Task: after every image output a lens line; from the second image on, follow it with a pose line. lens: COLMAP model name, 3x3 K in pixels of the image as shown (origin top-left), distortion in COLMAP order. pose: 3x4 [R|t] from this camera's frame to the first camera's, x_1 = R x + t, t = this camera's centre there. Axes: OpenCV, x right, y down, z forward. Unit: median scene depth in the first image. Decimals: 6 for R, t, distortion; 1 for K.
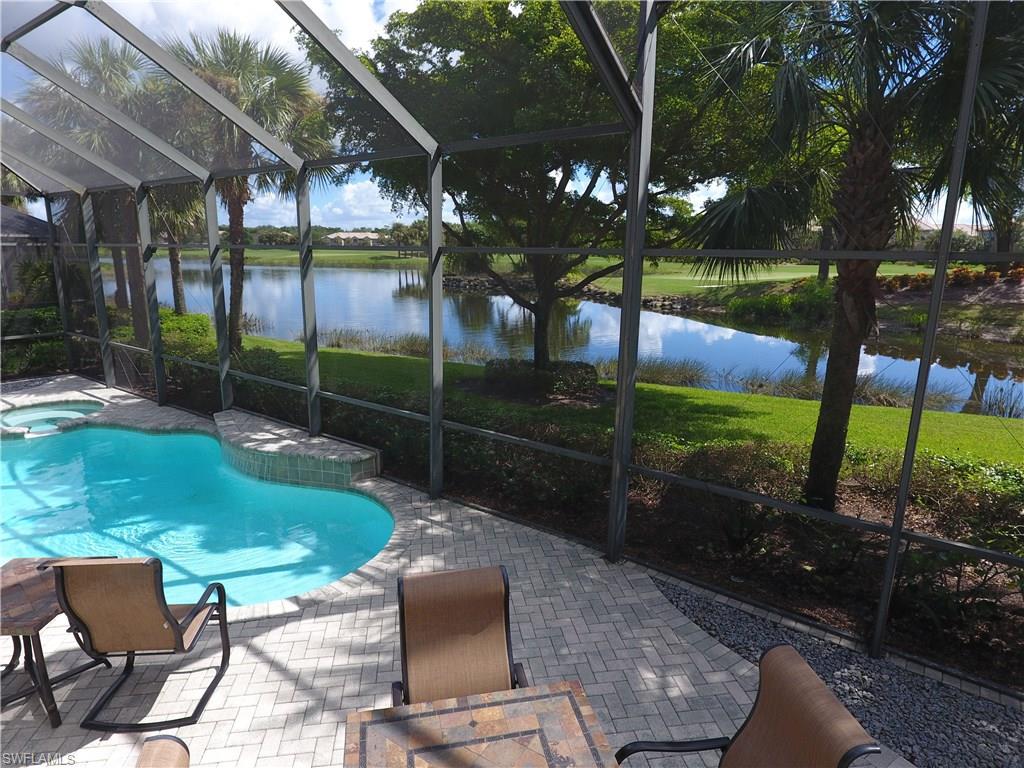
lens RADIAL K [[596.4, 0, 512.0], [0, 596.4, 375.1], [0, 0, 1]] dist [-0.005682, 0.001541]
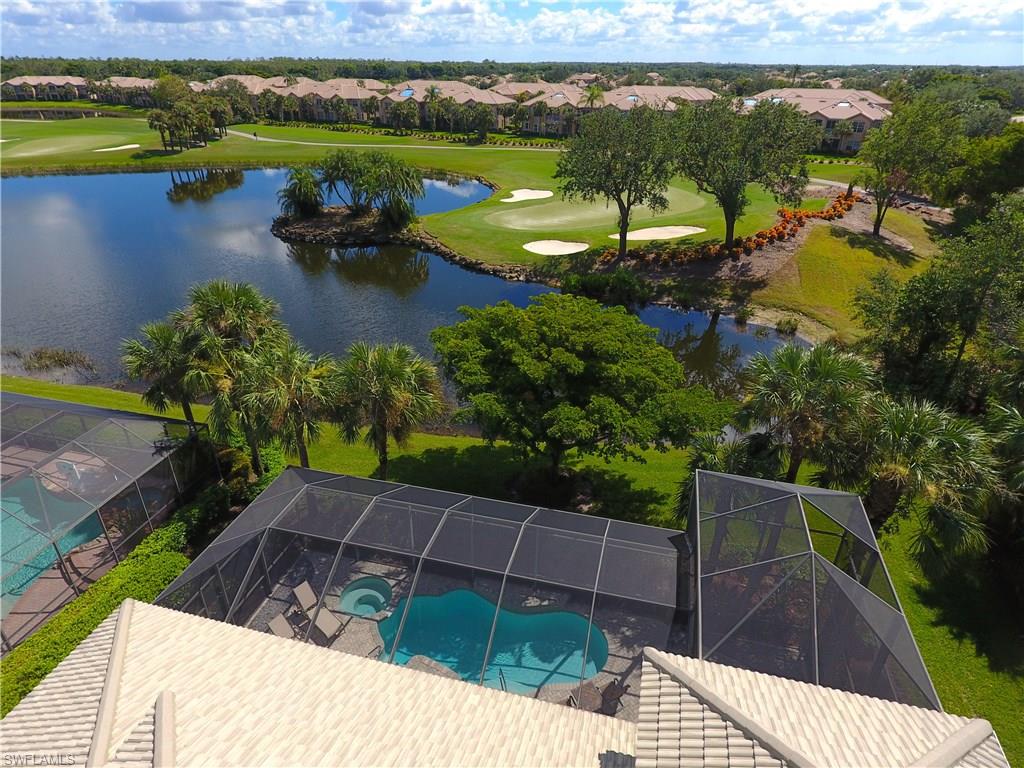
lens RADIAL K [[597.1, 0, 508.4], [0, 597.1, 371.0], [0, 0, 1]] dist [-0.003297, -0.000767]
pose [[0.926772, -0.171198, 0.334344, -1.420374], [0.076733, 0.957616, 0.277641, -1.879595], [-0.367704, -0.231655, 0.900627, -1.265110]]
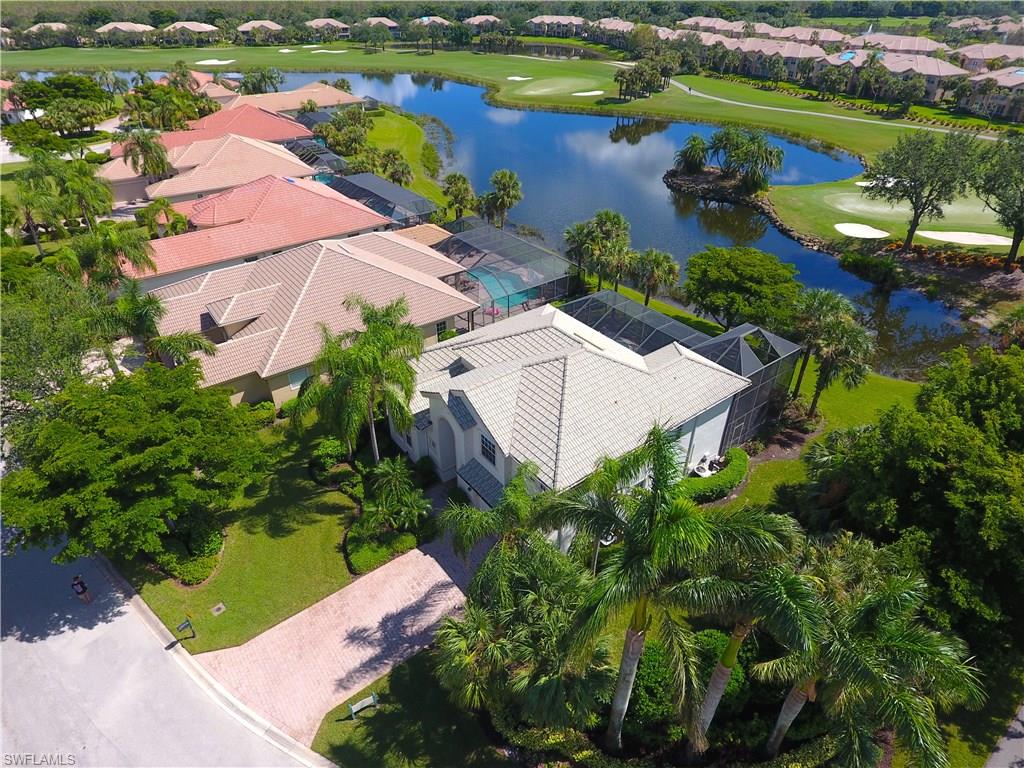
lens RADIAL K [[597.1, 0, 511.2], [0, 597.1, 377.3], [0, 0, 1]] dist [-0.003297, -0.000767]
pose [[0.959870, 0.151655, -0.235904, -0.694652], [-0.054625, 0.926167, 0.373137, -2.424818], [0.275075, -0.345277, 0.897284, -6.115976]]
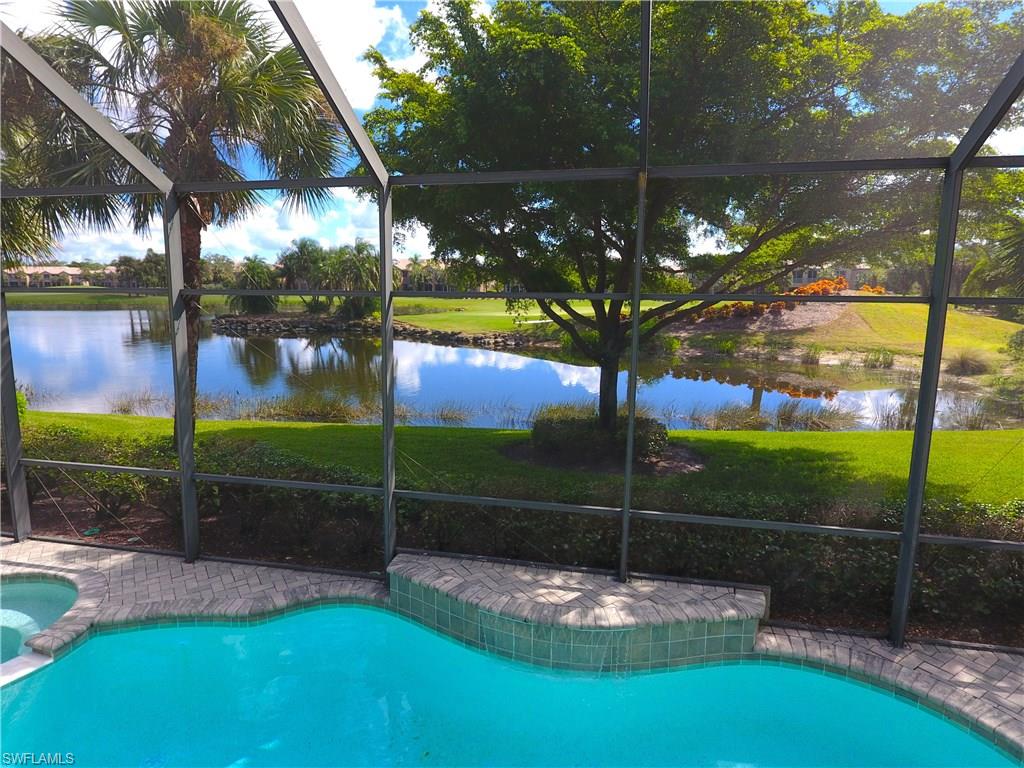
lens RADIAL K [[597.1, 0, 506.9], [0, 597.1, 377.4], [0, 0, 1]] dist [-0.003297, -0.000767]
pose [[0.915628, -0.063337, 0.397007, -0.877211], [0.085309, 0.995633, -0.037911, -0.131306], [-0.392872, 0.068581, 0.917032, 0.552854]]
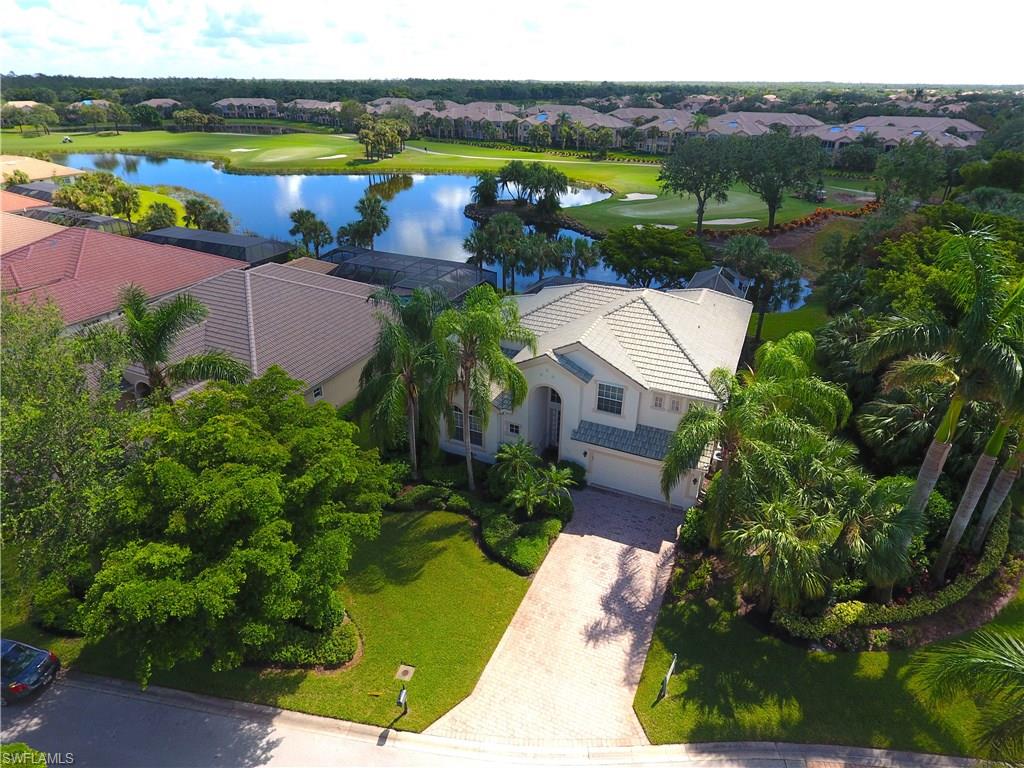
lens RADIAL K [[597.1, 0, 508.3], [0, 597.1, 377.3], [0, 0, 1]] dist [-0.003297, -0.000767]
pose [[0.977791, -0.091911, 0.188356, -3.638429], [0.042017, 0.966432, 0.253464, -1.398720], [-0.205330, -0.239921, 0.948830, -6.148538]]
